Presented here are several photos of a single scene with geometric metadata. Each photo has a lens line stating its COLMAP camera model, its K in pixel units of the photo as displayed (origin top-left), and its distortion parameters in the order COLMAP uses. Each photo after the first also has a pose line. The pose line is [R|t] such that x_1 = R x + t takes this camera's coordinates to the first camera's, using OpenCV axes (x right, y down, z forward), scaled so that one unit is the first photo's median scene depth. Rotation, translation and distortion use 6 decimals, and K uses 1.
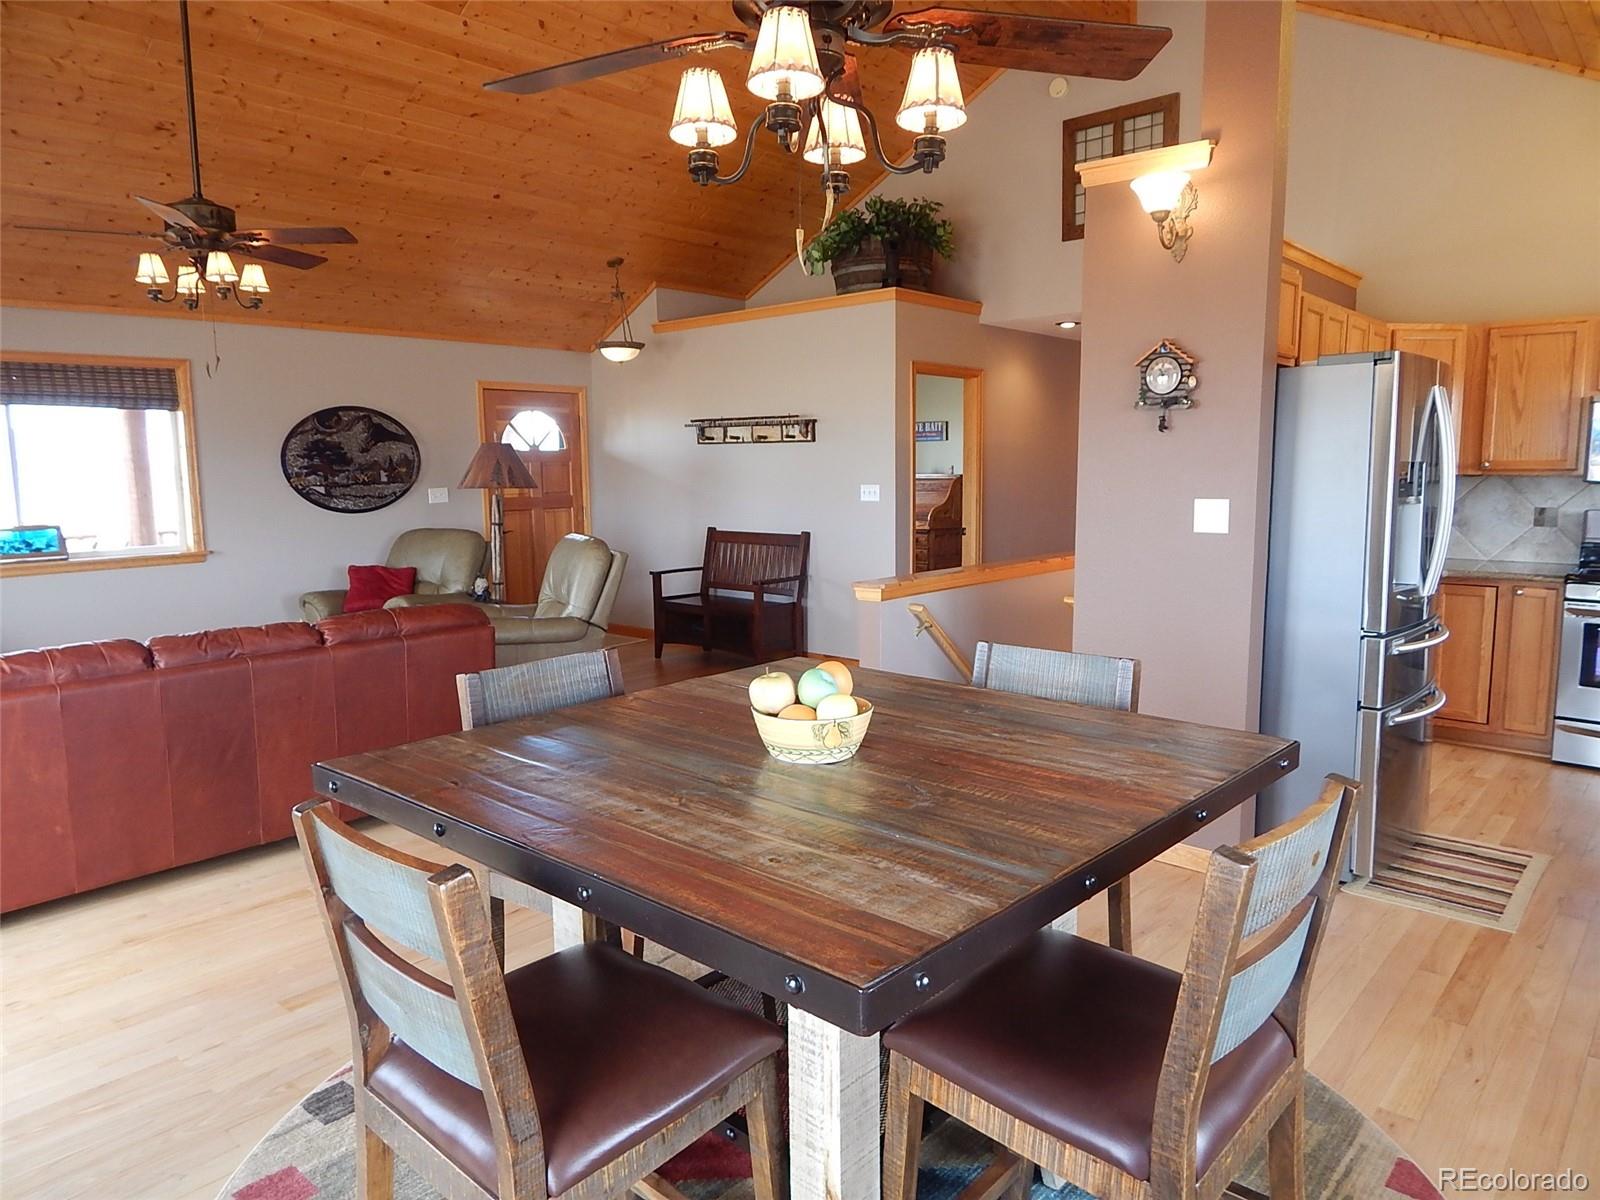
lens RADIAL K [[1086.3, 0, 794.6], [0, 1086.3, 594.5], [0, 0, 1]] dist [0.006997, -0.009020]
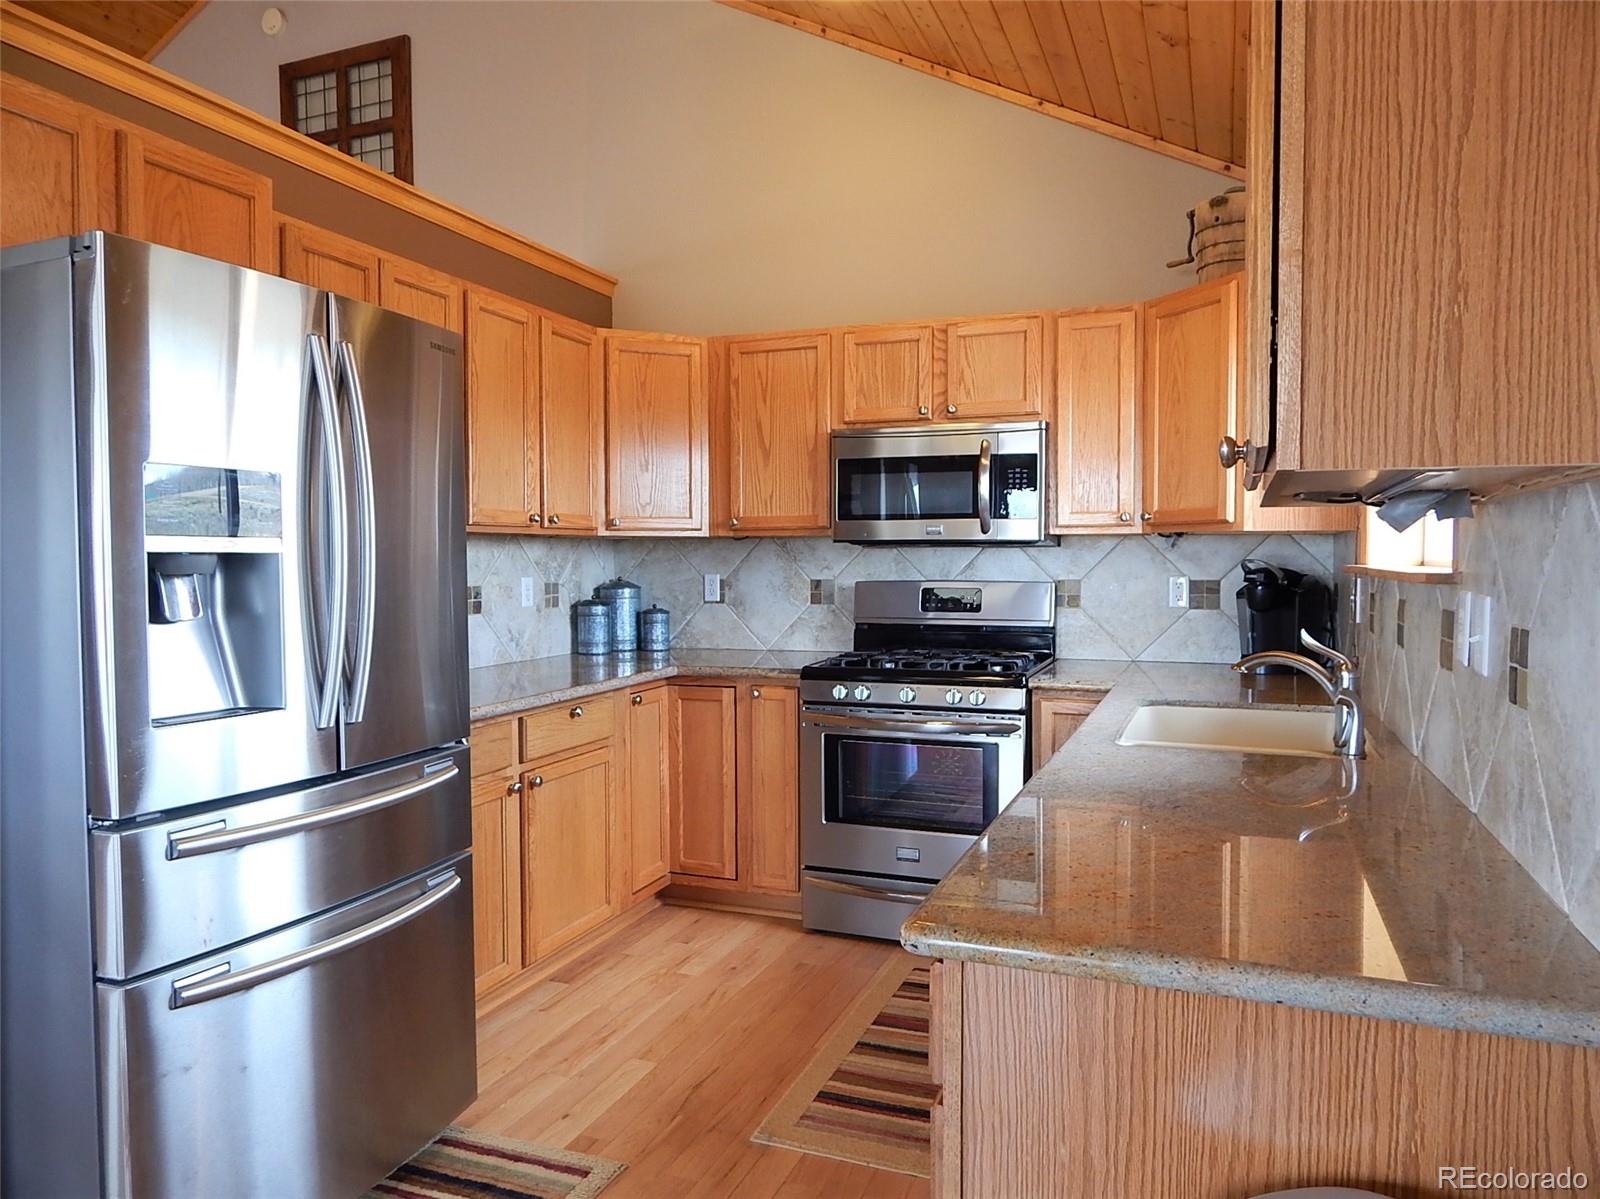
lens RADIAL K [[1098.5, 0, 804.3], [0, 1098.5, 585.4], [0, 0, 1]] dist [0.010156, -0.004250]
pose [[0.942072, -0.006663, 0.335344, 0.433944], [0.039051, 0.995182, -0.089931, -0.006691], [-0.333129, 0.097817, 0.937794, 0.286470]]
